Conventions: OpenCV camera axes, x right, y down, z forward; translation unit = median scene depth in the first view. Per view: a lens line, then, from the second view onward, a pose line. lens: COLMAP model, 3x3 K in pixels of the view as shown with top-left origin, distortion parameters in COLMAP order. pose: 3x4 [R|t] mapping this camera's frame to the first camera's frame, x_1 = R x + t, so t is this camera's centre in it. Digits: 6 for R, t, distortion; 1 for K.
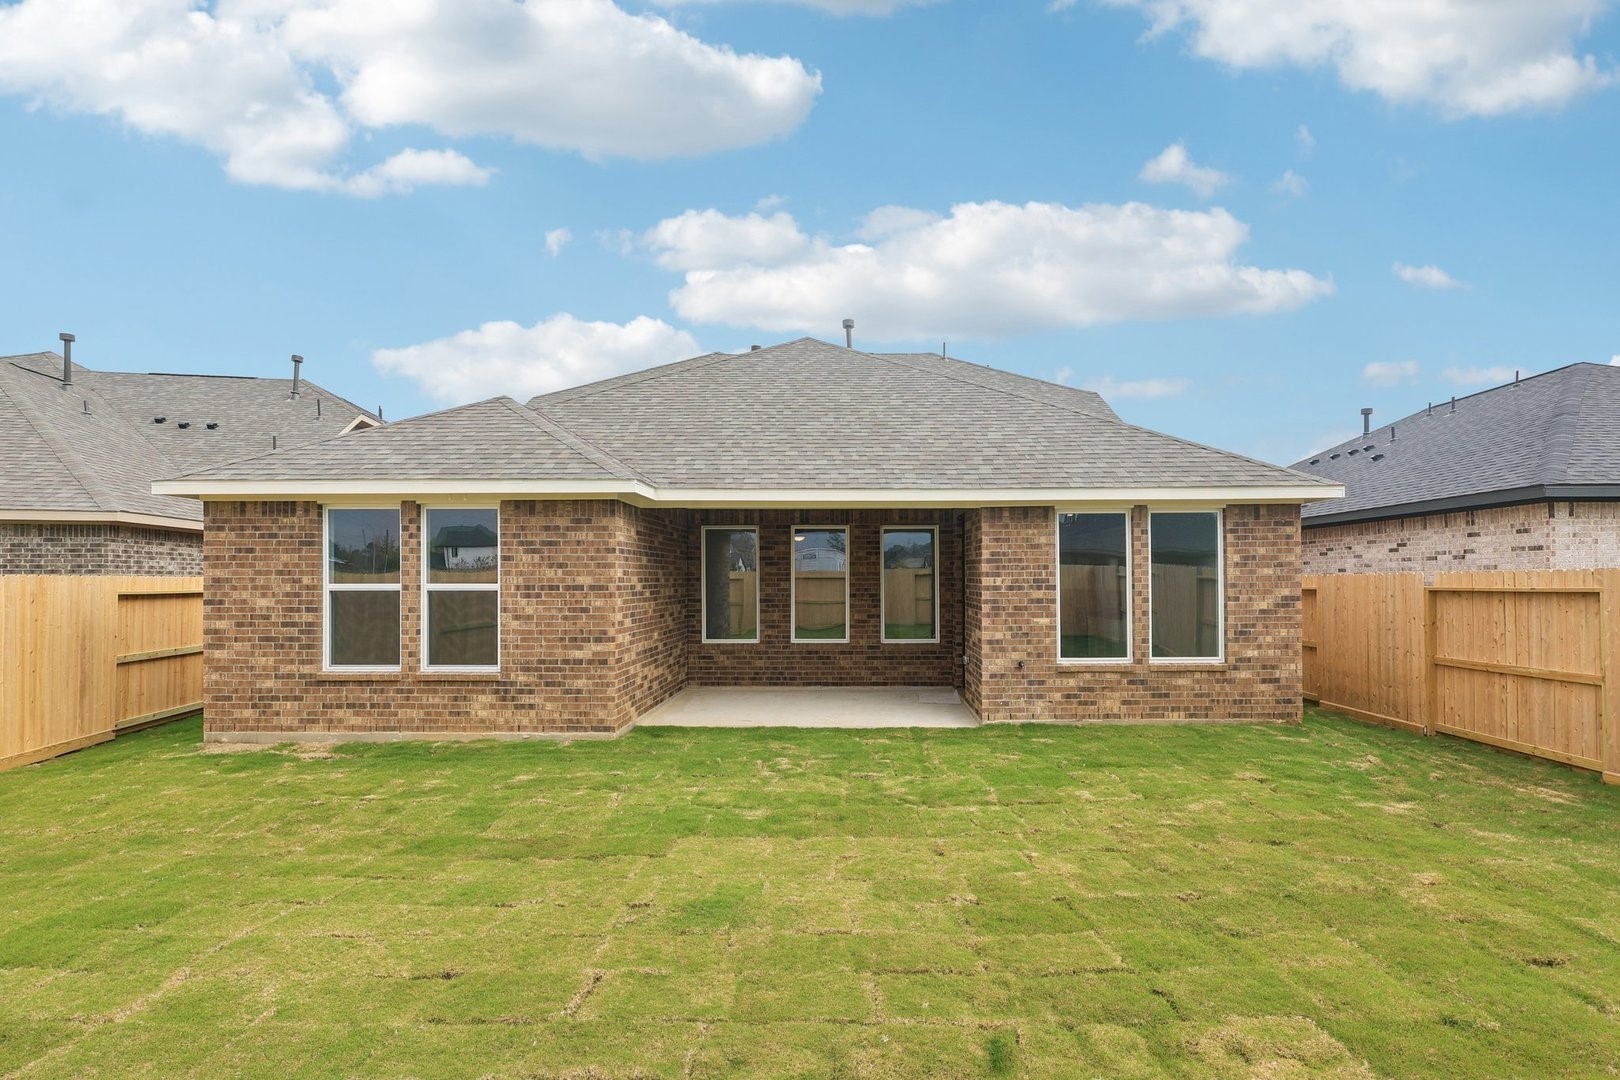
lens RADIAL K [[762.7, 0, 810.0], [0, 762.7, 571.2], [0, 0, 1]] dist [-0.001693, 0.000132]
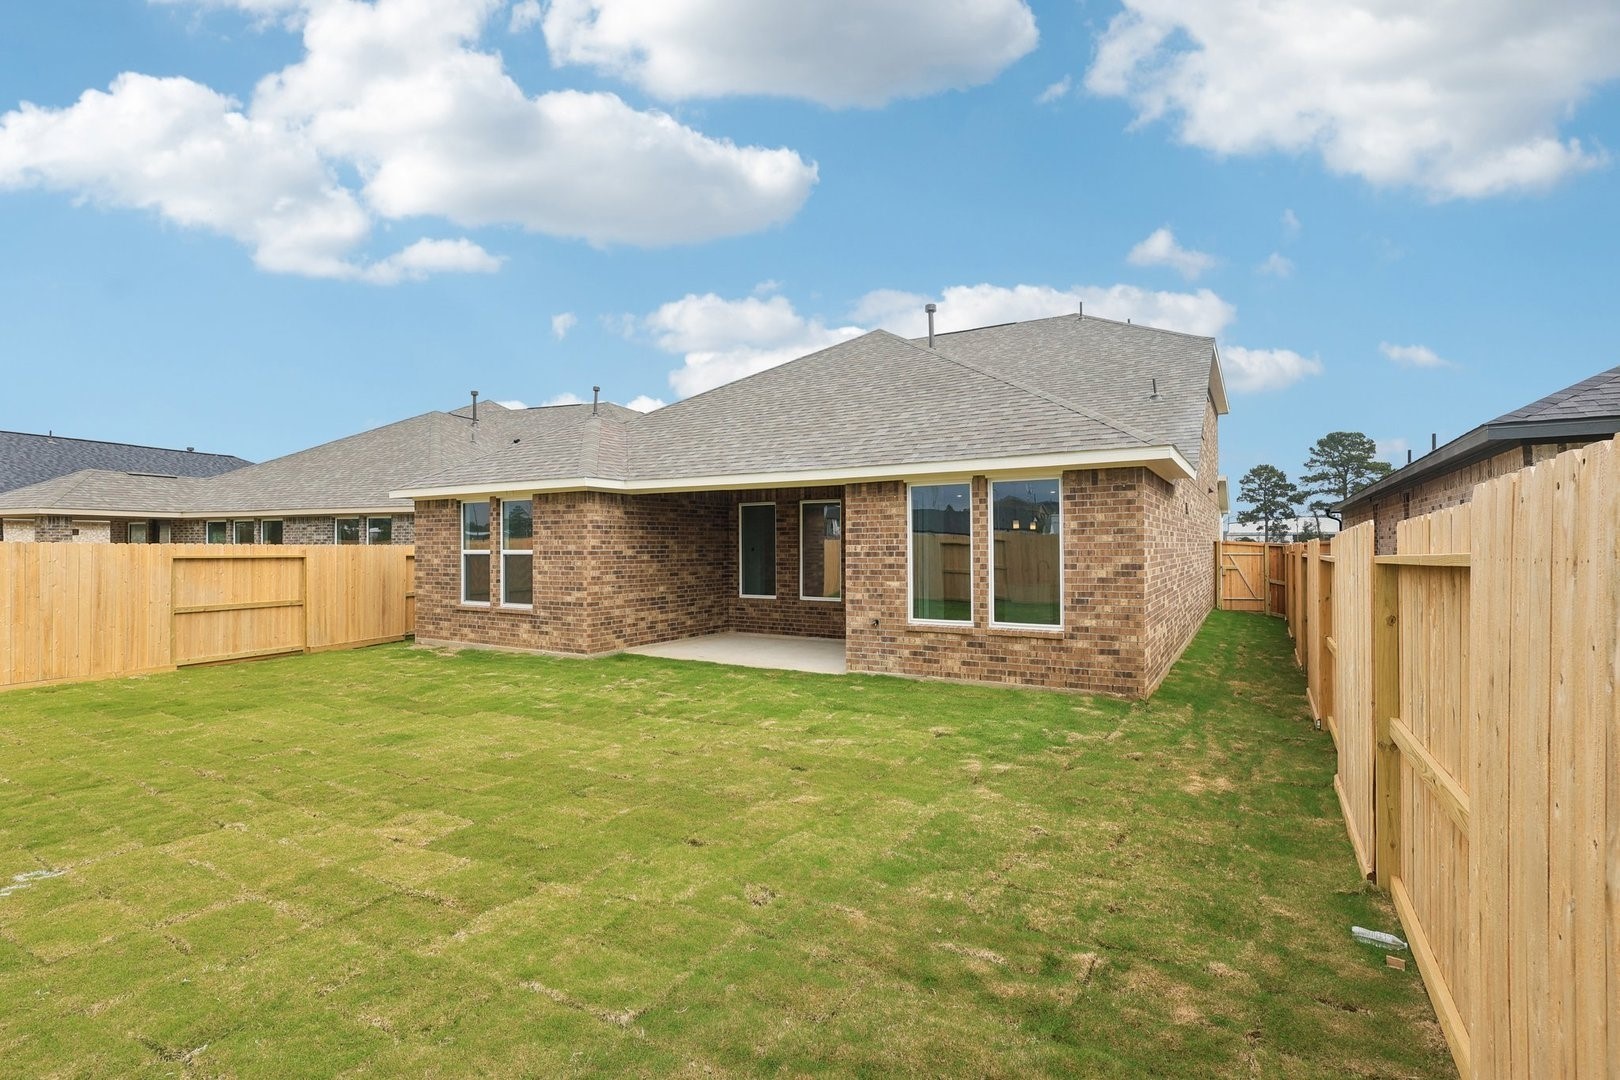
lens RADIAL K [[751.3, 0, 814.1], [0, 751.3, 539.1], [0, 0, 1]] dist [0.000736, 0.000279]
pose [[0.867877, -0.005466, -0.496749, 0.751029], [0.007537, 0.999969, 0.002166, -0.003680], [0.496722, -0.005624, 0.867891, -0.005817]]
